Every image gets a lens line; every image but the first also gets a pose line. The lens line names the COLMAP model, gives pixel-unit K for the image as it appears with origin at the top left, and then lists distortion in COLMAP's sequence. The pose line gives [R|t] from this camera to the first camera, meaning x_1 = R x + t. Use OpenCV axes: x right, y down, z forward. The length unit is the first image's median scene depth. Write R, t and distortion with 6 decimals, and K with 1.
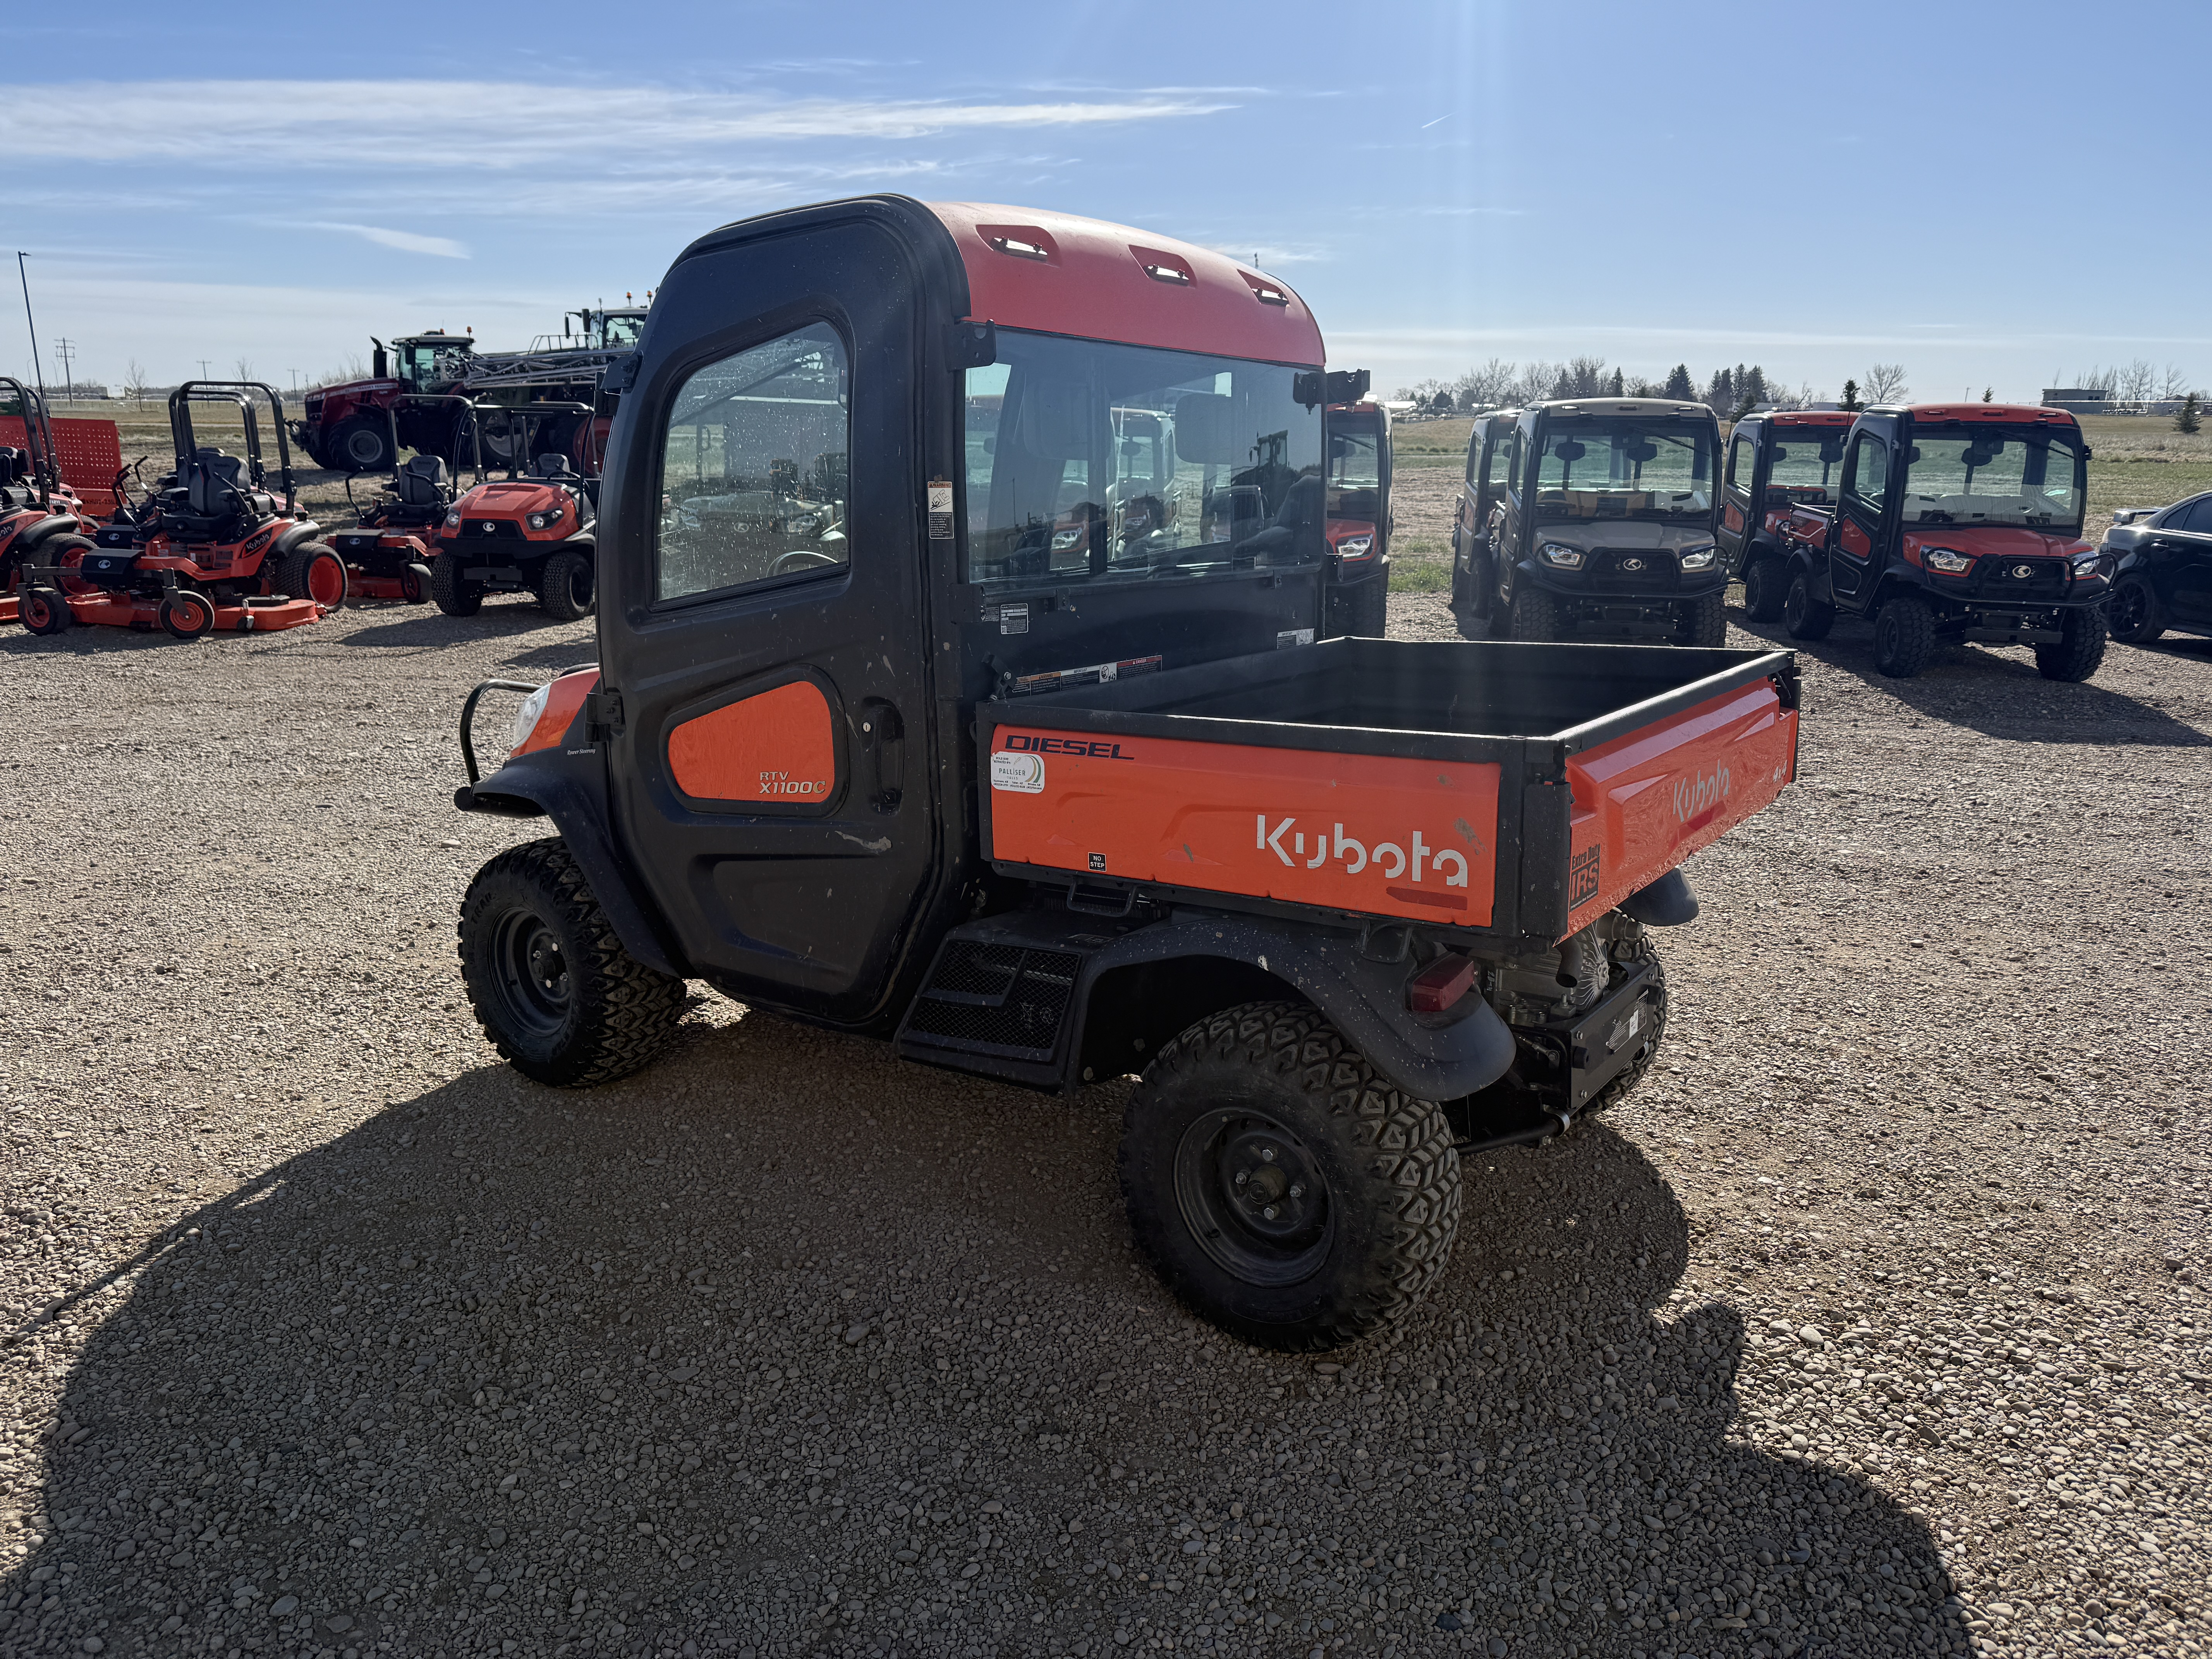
lens RADIAL K [[1562.9, 0, 1106.0], [0, 1562.9, 829.5], [0, 0, 1]] dist [0.003978, 0.001360]
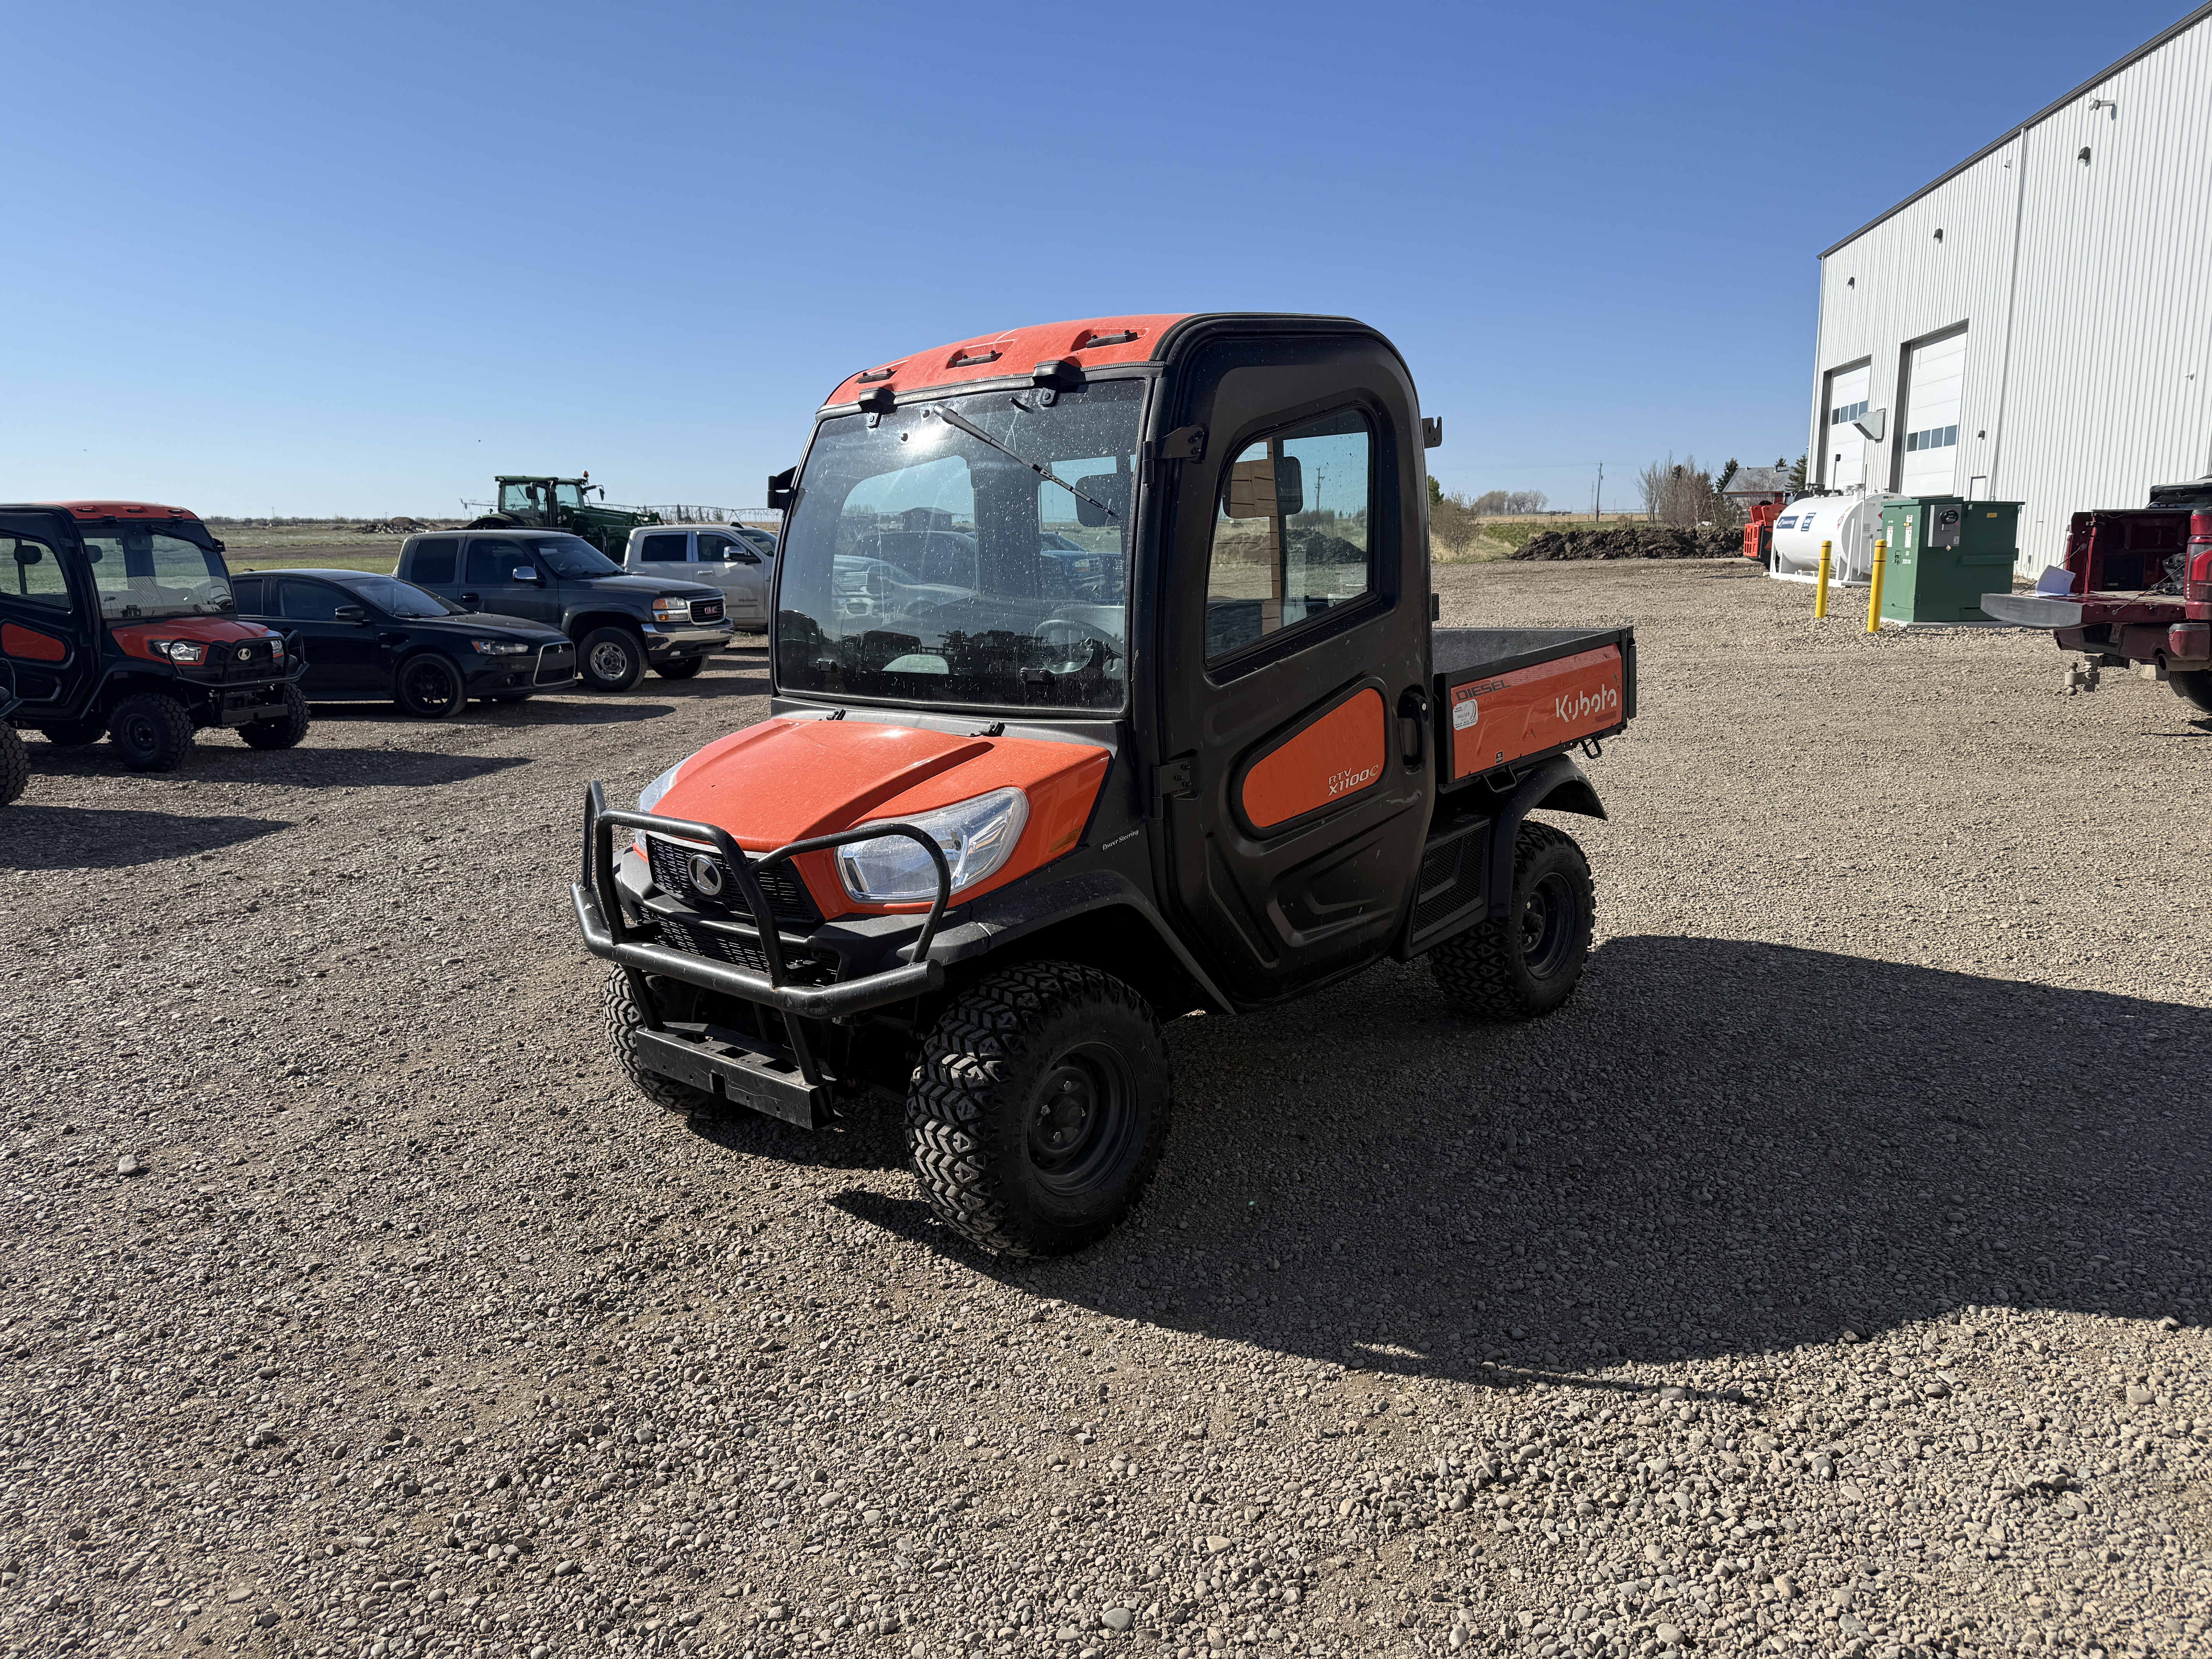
lens RADIAL K [[1562.9, 0, 1106.0], [0, 1562.9, 829.5], [0, 0, 1]] dist [0.003978, 0.001360]
pose [[0.140886, -0.201299, 0.969345, -1.413451], [0.265124, 0.951021, 0.158960, -0.234199], [-0.953866, 0.234602, 0.187355, 0.962905]]
